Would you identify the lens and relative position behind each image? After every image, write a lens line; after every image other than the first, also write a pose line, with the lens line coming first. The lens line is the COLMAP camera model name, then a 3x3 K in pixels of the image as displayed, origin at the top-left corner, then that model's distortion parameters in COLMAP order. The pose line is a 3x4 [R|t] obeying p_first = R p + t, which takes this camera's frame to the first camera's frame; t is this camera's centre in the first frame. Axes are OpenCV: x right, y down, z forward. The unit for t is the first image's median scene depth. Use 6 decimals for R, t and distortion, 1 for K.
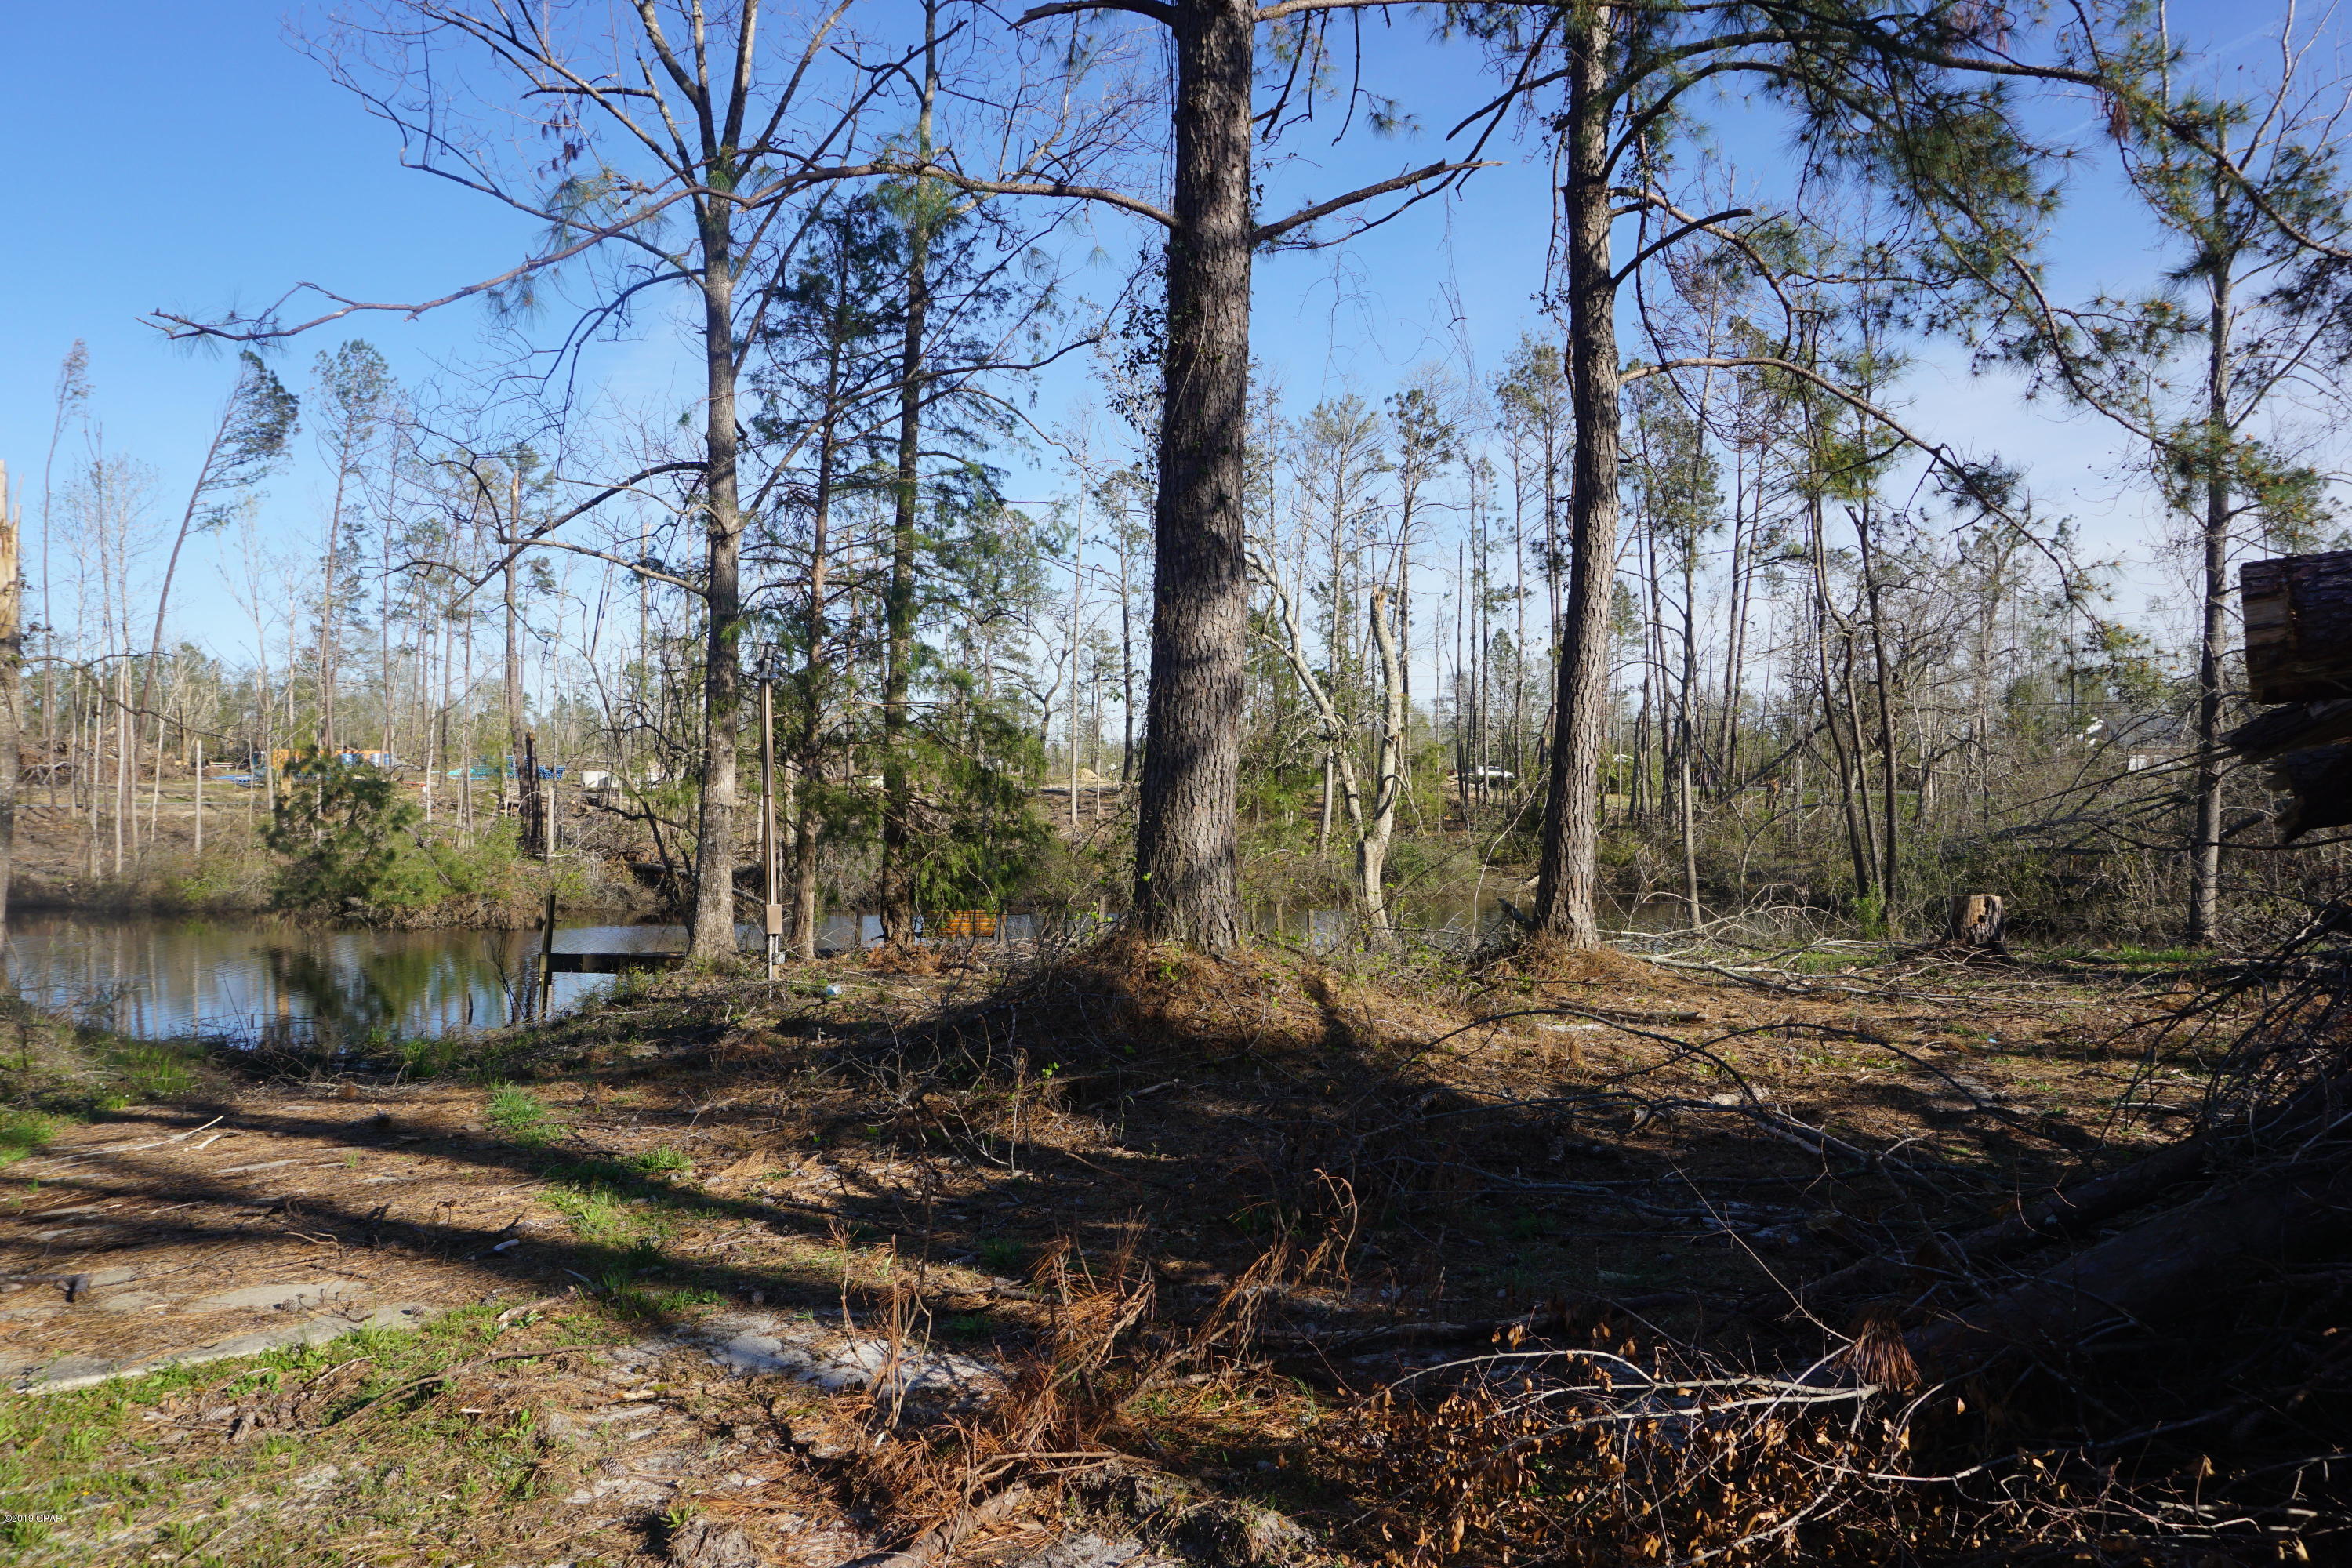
lens RADIAL K [[1551.6, 0, 1161.8], [0, 1551.6, 776.2], [0, 0, 1]] dist [-0.051099, 0.033424]
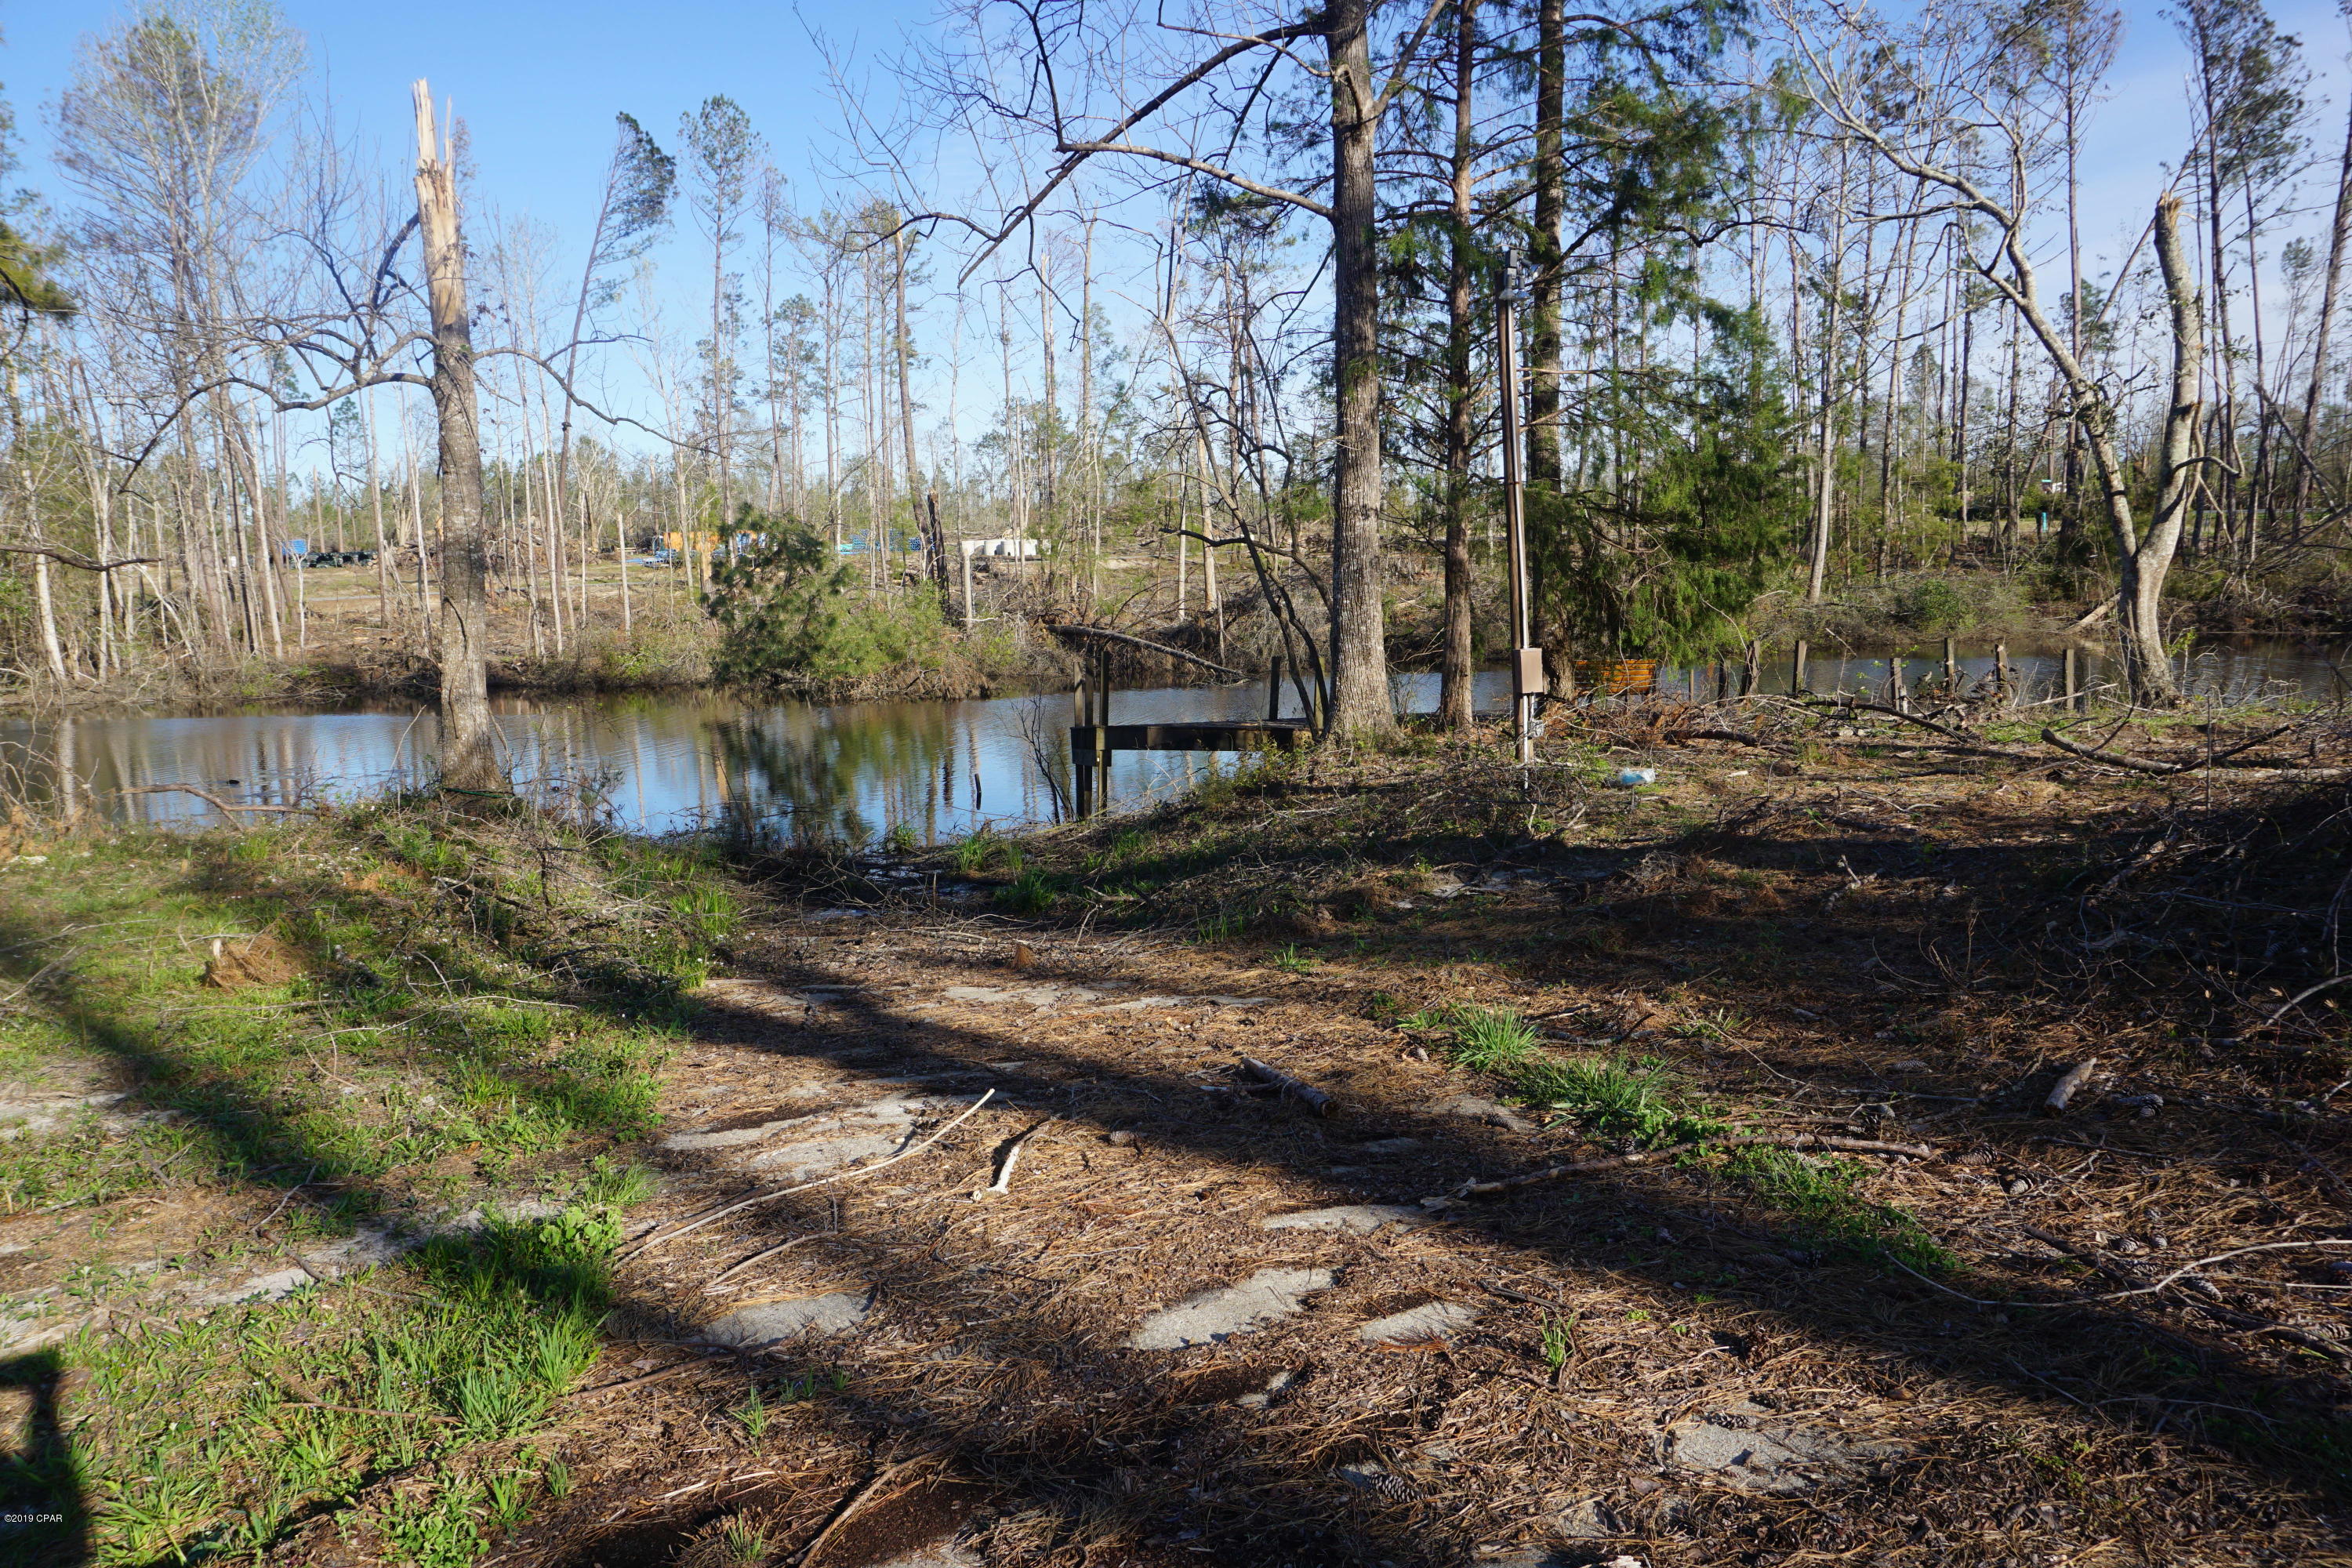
lens RADIAL K [[1551.6, 0, 1168.0], [0, 1551.6, 786.2], [0, 0, 1]] dist [-0.051099, 0.033424]
pose [[0.976730, -0.004586, -0.214422, -0.211361], [0.038624, 0.987186, 0.154828, 0.026705], [0.210964, -0.159507, 0.964392, 0.258147]]
